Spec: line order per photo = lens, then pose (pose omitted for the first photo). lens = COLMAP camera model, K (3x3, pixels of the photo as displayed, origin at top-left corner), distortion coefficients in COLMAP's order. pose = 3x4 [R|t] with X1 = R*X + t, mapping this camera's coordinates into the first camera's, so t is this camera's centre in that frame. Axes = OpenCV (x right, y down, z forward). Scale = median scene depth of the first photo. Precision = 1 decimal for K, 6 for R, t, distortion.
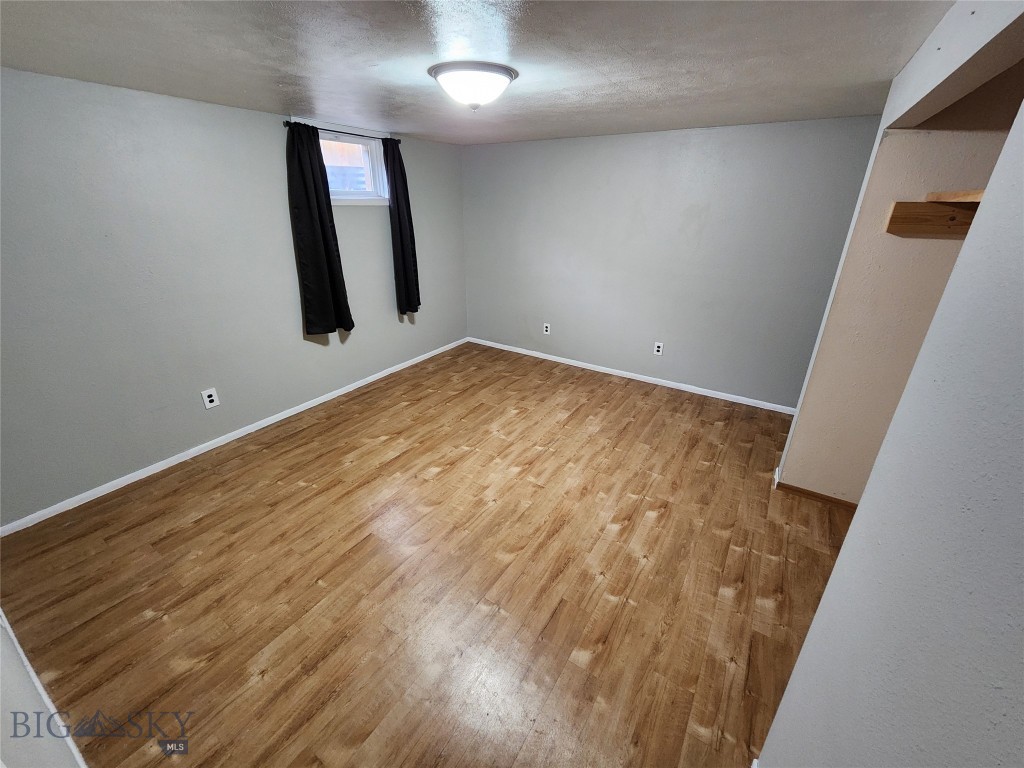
lens RADIAL K [[423.2, 0, 515.5], [0, 423.2, 372.6], [0, 0, 1]] dist [0.000252, -0.000008]
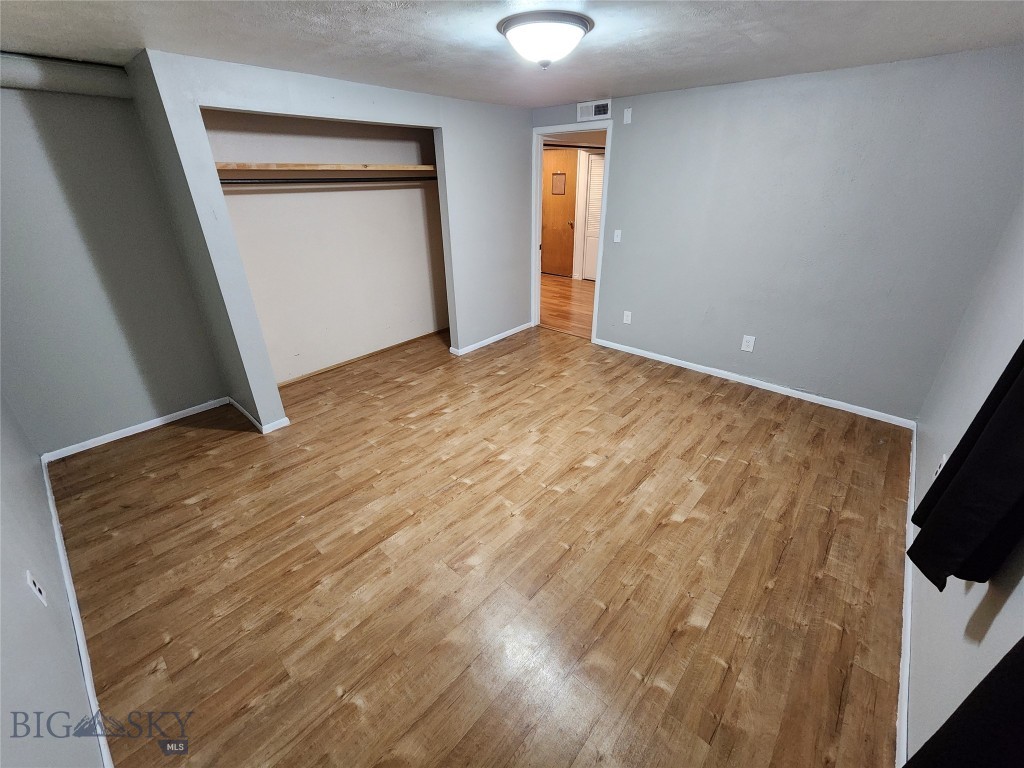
lens RADIAL K [[423.2, 0, 515.5], [0, 423.2, 372.6], [0, 0, 1]] dist [0.000252, -0.000008]
pose [[-0.987321, -0.066792, 0.144000, -0.150602], [0.060989, 0.677916, 0.732605, -0.605121], [-0.146552, 0.732099, -0.665247, 1.505495]]
